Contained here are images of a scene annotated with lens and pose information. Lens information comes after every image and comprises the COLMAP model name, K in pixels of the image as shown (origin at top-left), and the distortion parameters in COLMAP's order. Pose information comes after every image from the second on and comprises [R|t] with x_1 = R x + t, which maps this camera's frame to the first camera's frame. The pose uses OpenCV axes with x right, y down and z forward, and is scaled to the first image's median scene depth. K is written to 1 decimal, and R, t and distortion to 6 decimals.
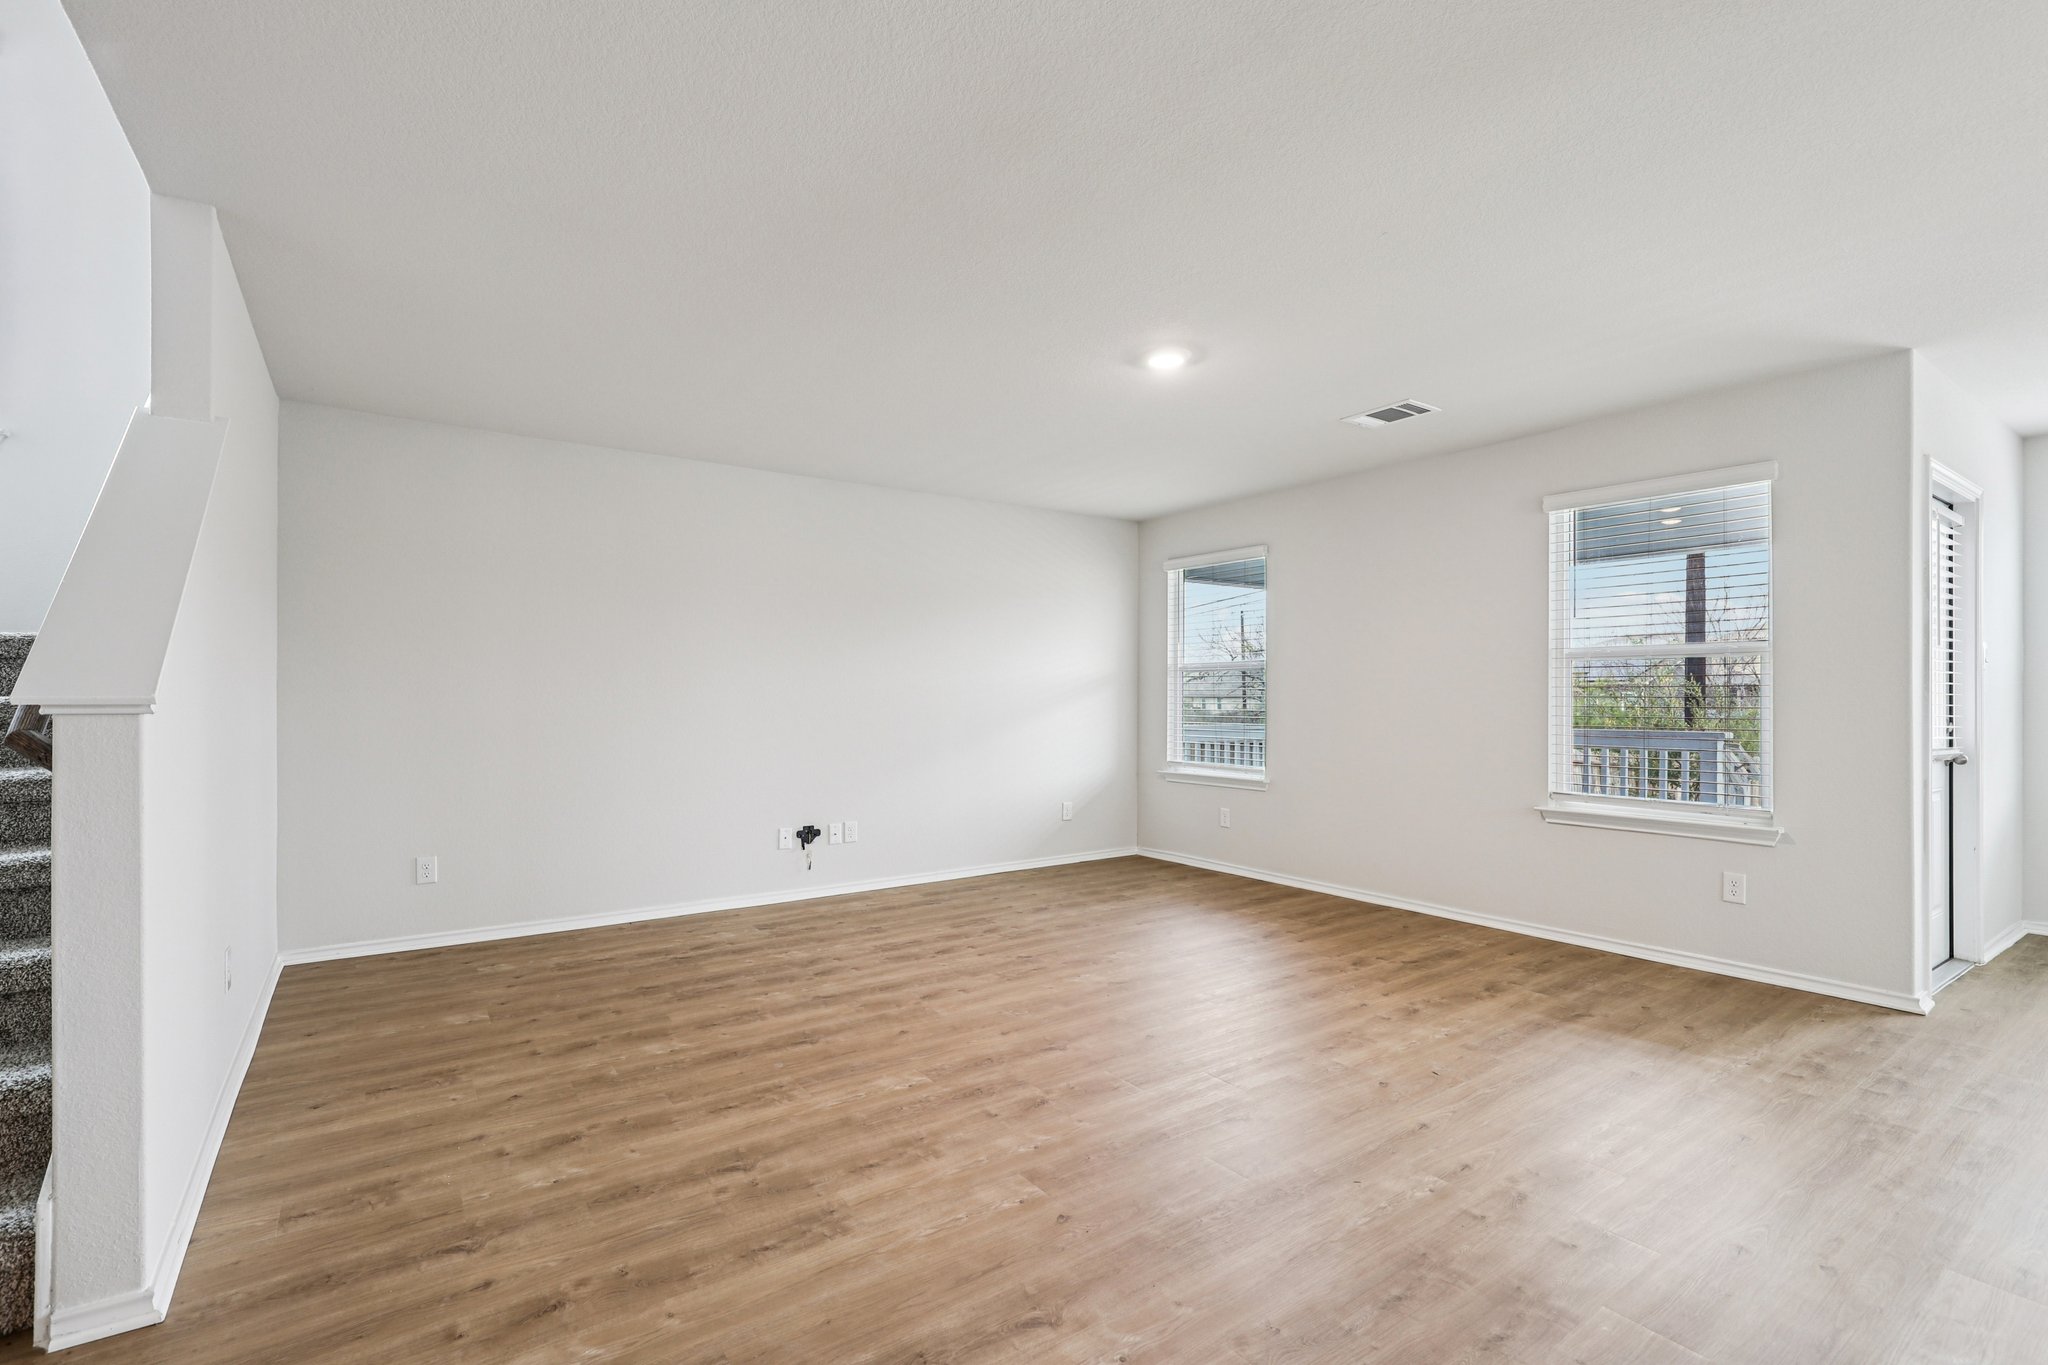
lens RADIAL K [[935.0, 0, 1019.7], [0, 935.0, 696.0], [0, 0, 1]] dist [-0.011085, 0.003395]
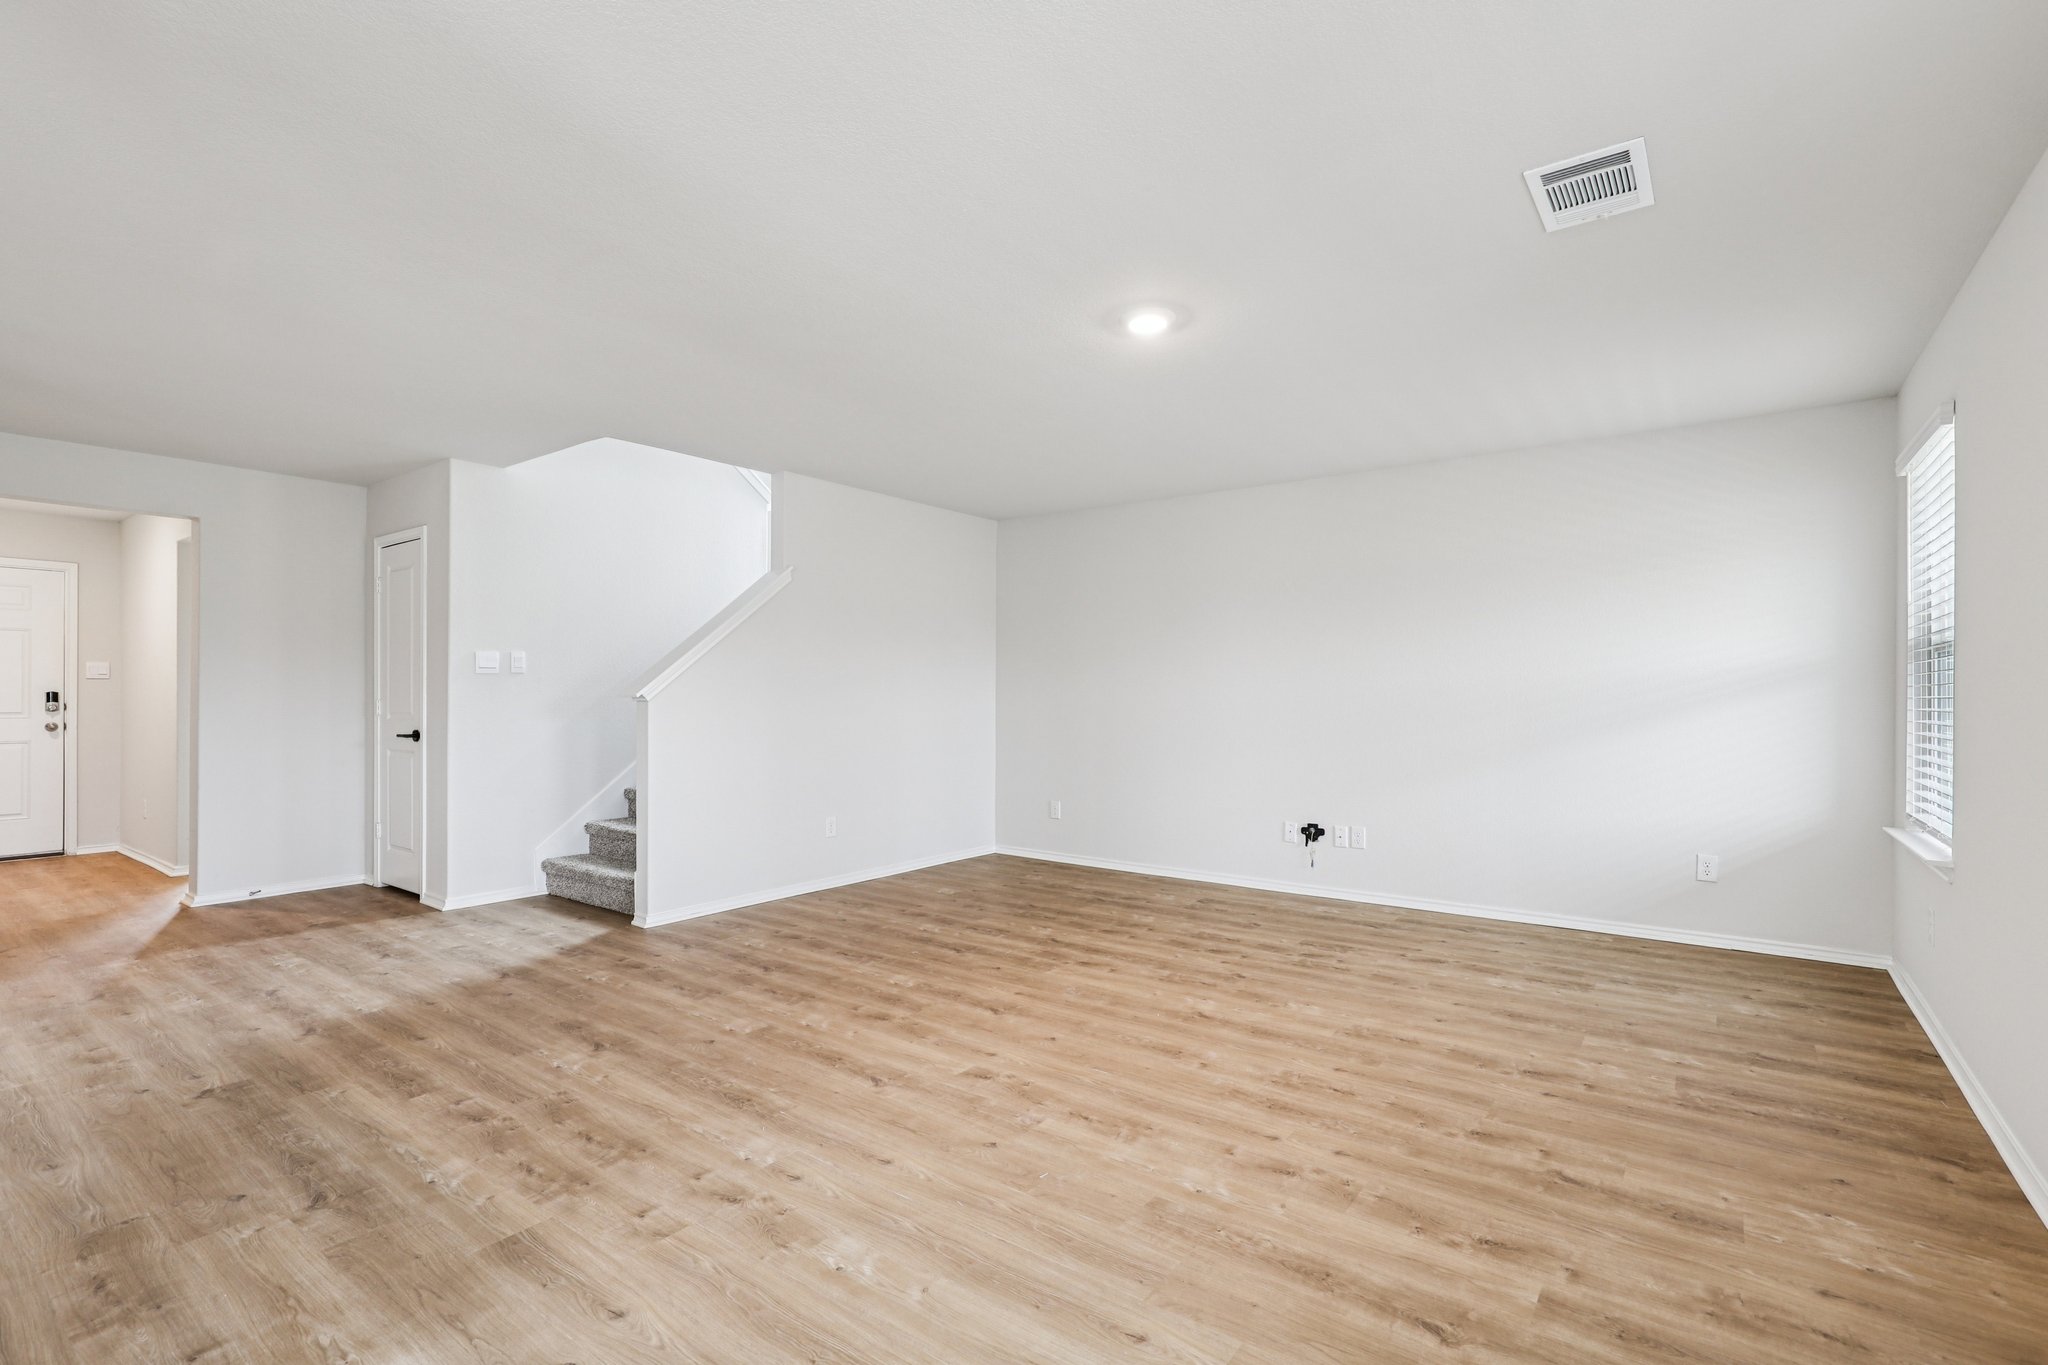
lens RADIAL K [[935.0, 0, 1039.6], [0, 935.0, 688.2], [0, 0, 1]] dist [-0.011085, 0.003395]
pose [[0.312831, -0.005909, -0.949790, 0.986928], [-0.002726, 0.999971, -0.007119, 0.001288], [0.949805, 0.004816, 0.312806, 0.621605]]
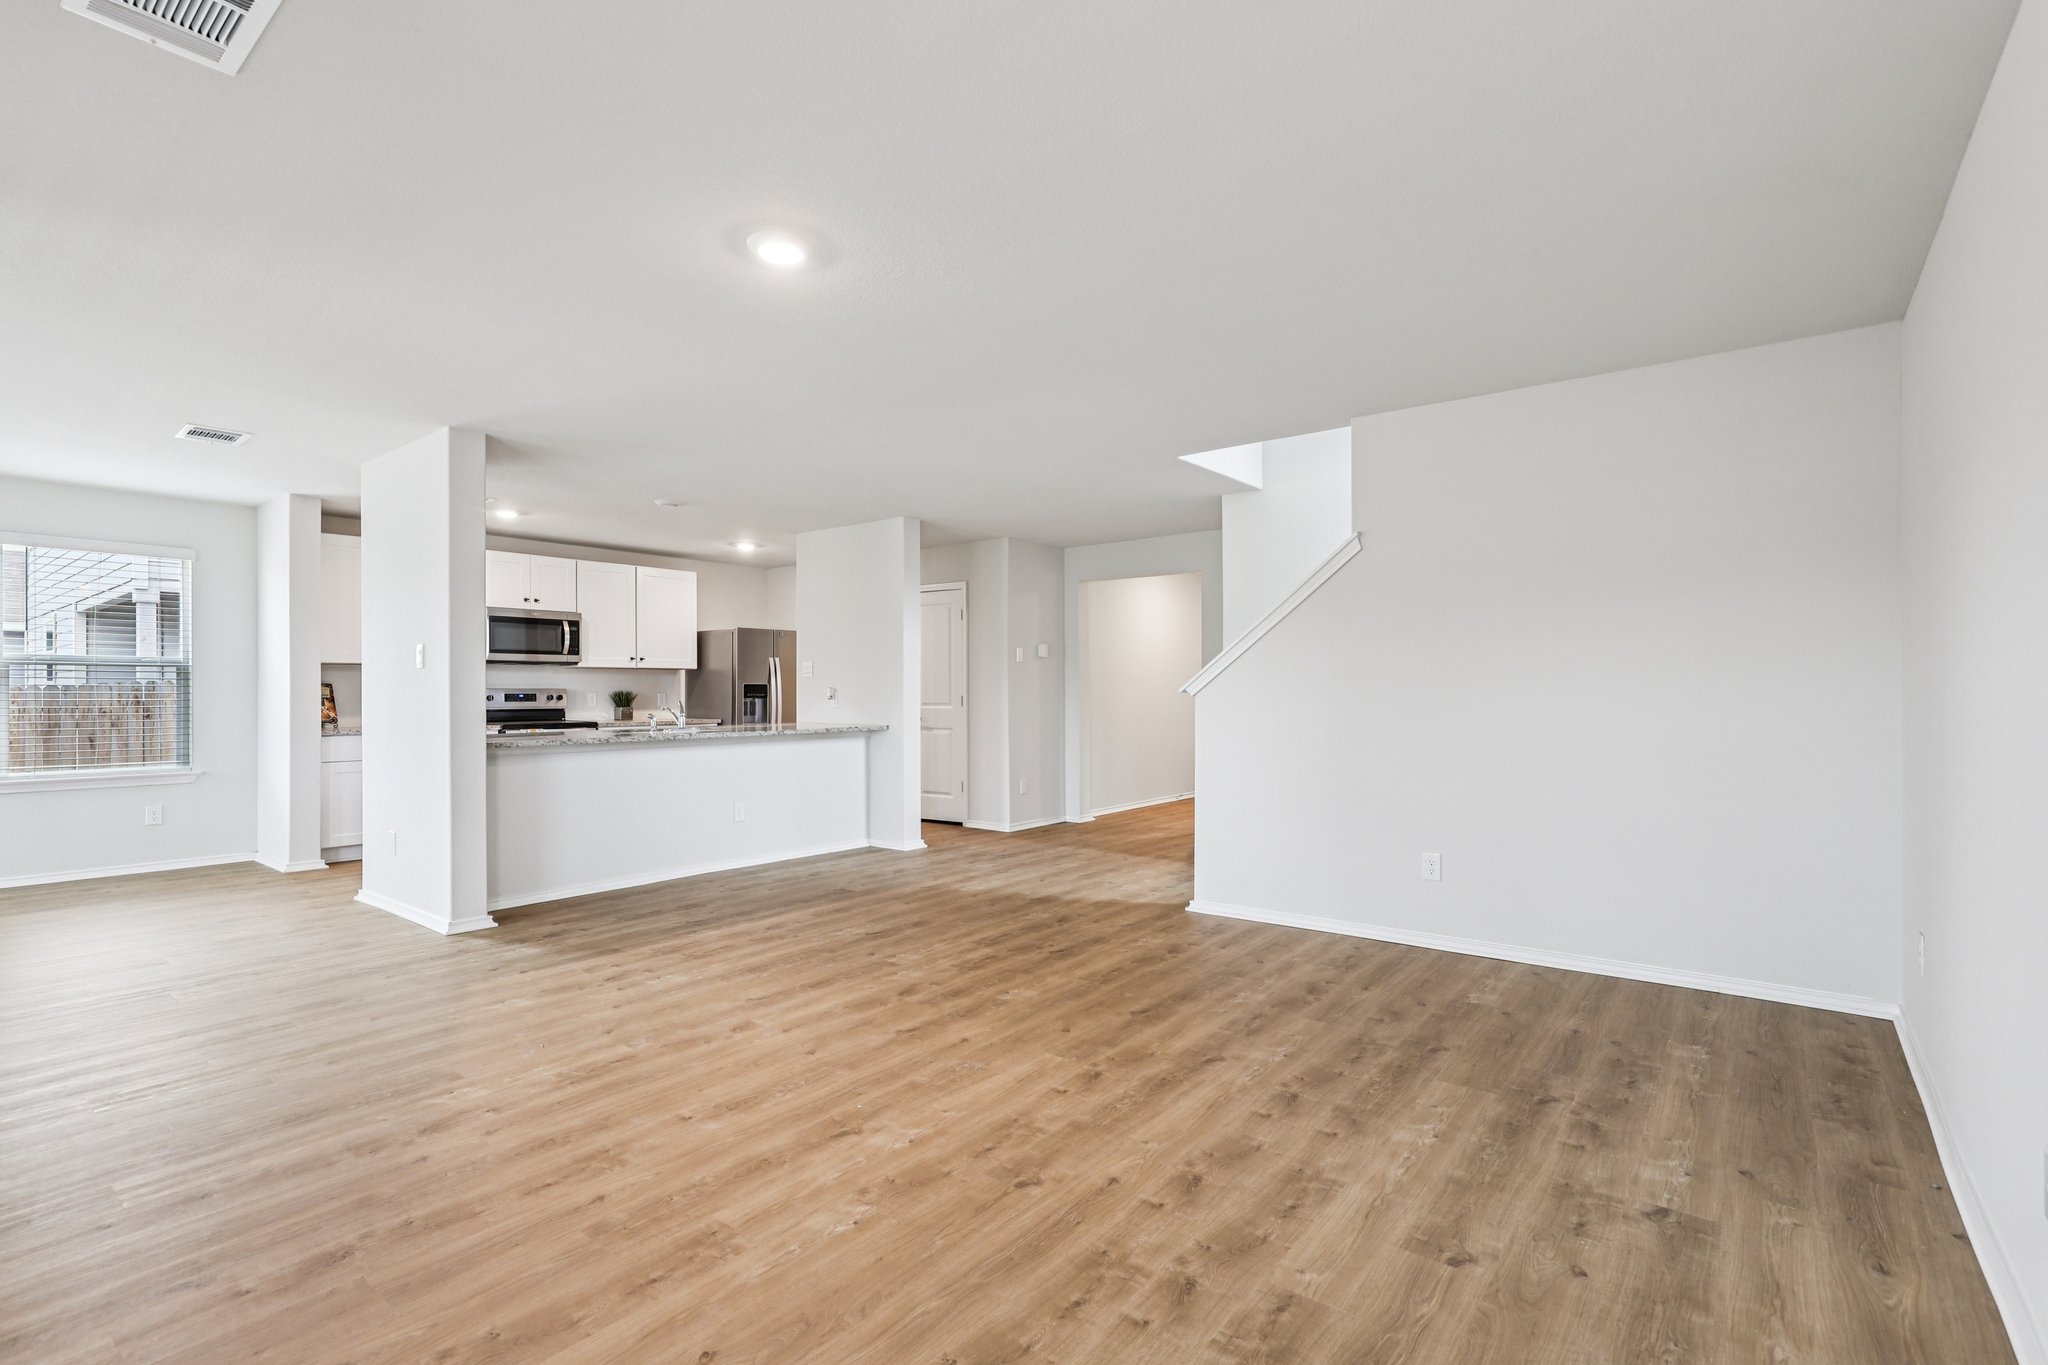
lens RADIAL K [[935.0, 0, 1007.2], [0, 935.0, 687.5], [0, 0, 1]] dist [-0.011085, 0.003395]
pose [[-0.959930, 0.001685, -0.280233, 0.194796], [0.002631, 0.999992, -0.002997, 0.002335], [0.280226, -0.003615, -0.959927, 1.793954]]
